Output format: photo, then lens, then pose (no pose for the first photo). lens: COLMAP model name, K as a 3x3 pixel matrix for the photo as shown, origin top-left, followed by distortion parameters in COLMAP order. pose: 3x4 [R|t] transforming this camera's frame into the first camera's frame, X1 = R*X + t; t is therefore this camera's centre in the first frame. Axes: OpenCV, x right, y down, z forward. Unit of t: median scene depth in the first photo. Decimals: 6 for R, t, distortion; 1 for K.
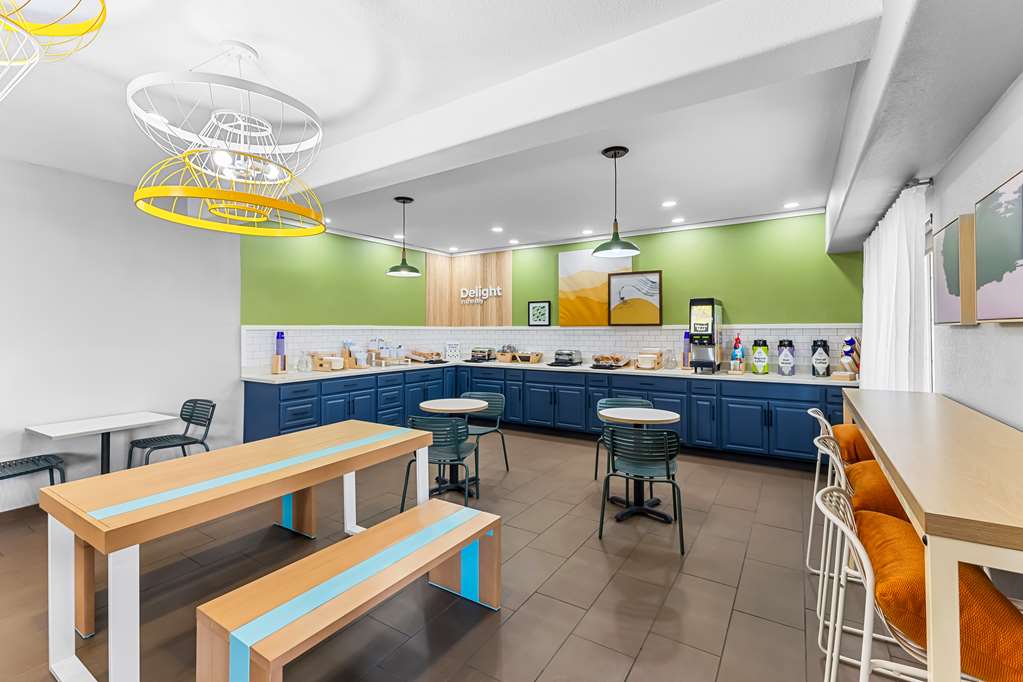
lens RADIAL K [[453.6, 0, 511.4], [0, 453.6, 331.5], [0, 0, 1]] dist [0.009257, -0.000070]
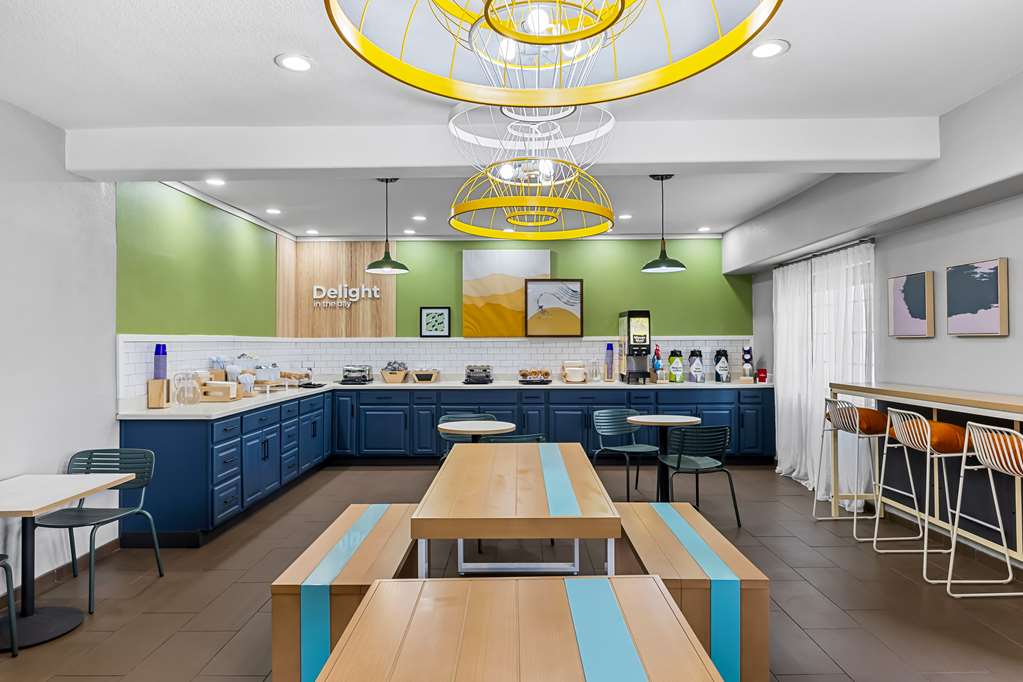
lens RADIAL K [[626.2, 0, 511.1], [0, 626.2, 344.6], [0, 0, 1]] dist [-0.017662, -0.001431]
pose [[0.847945, -0.003063, 0.530076, -0.493723], [0.003967, 0.999992, -0.000568, 0.003010], [-0.530070, 0.002584, 0.847950, -0.037524]]
